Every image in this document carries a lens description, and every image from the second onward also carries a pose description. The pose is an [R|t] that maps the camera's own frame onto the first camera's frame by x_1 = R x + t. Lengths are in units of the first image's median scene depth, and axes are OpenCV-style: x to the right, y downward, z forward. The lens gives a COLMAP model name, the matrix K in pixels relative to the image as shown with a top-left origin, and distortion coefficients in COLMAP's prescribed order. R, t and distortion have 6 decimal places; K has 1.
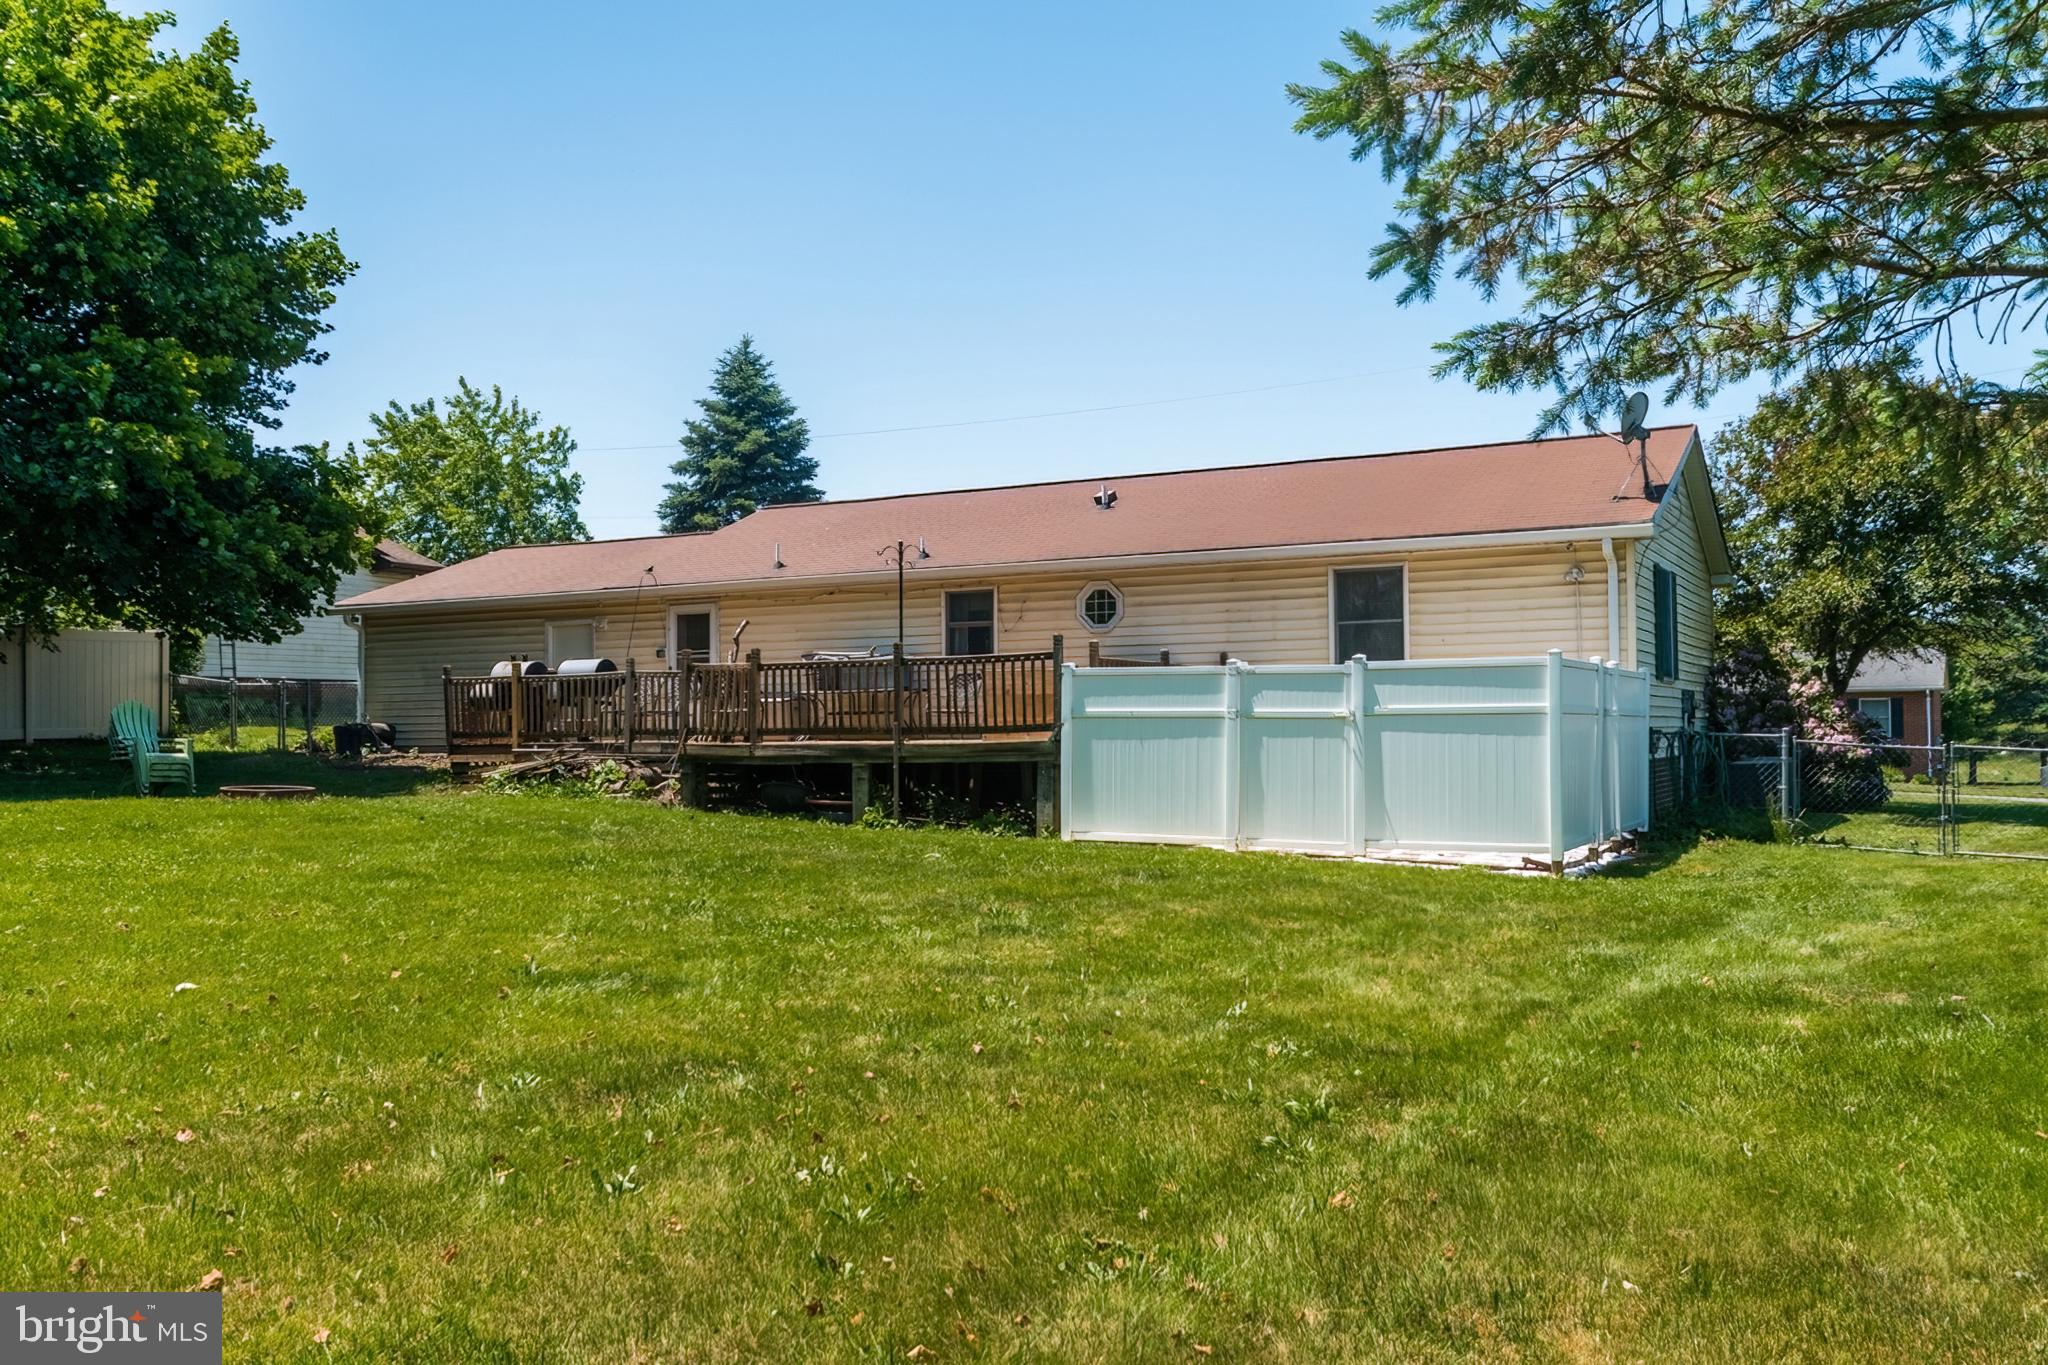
lens RADIAL K [[1709.2, 0, 1013.7], [0, 1709.2, 678.6], [0, 0, 1]] dist [-0.002024, 0.013800]
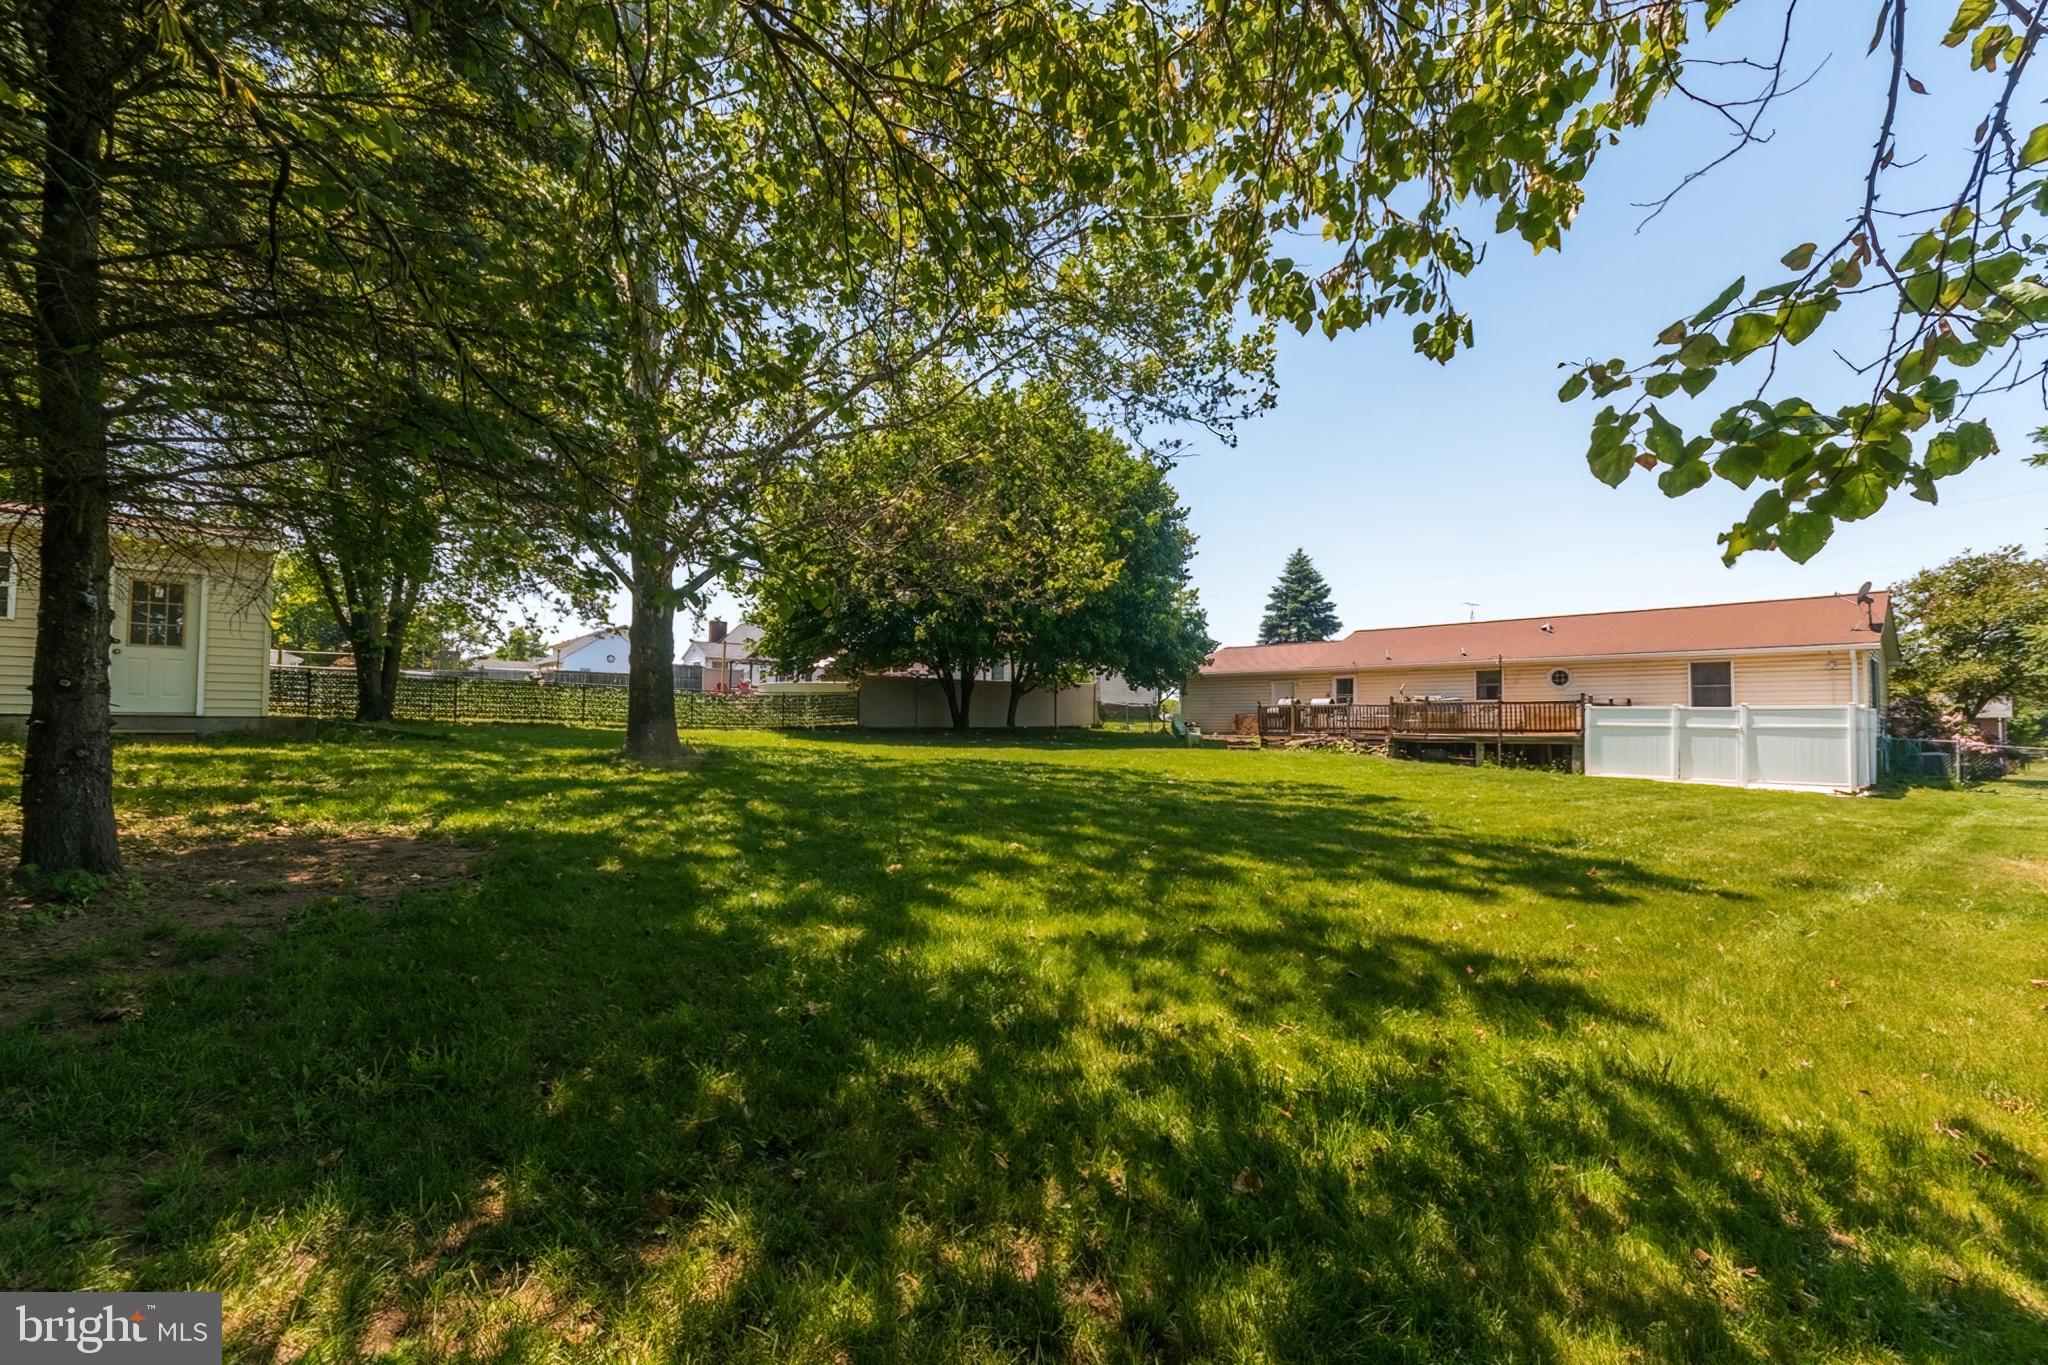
lens RADIAL K [[908.3, 0, 1008.8], [0, 908.3, 692.5], [0, 0, 1]] dist [0.008371, 0.000137]
pose [[0.952532, 0.007851, -0.304336, -0.291775], [-0.009979, 0.999935, -0.005437, -0.008582], [0.304274, 0.008216, 0.952549, -0.401829]]
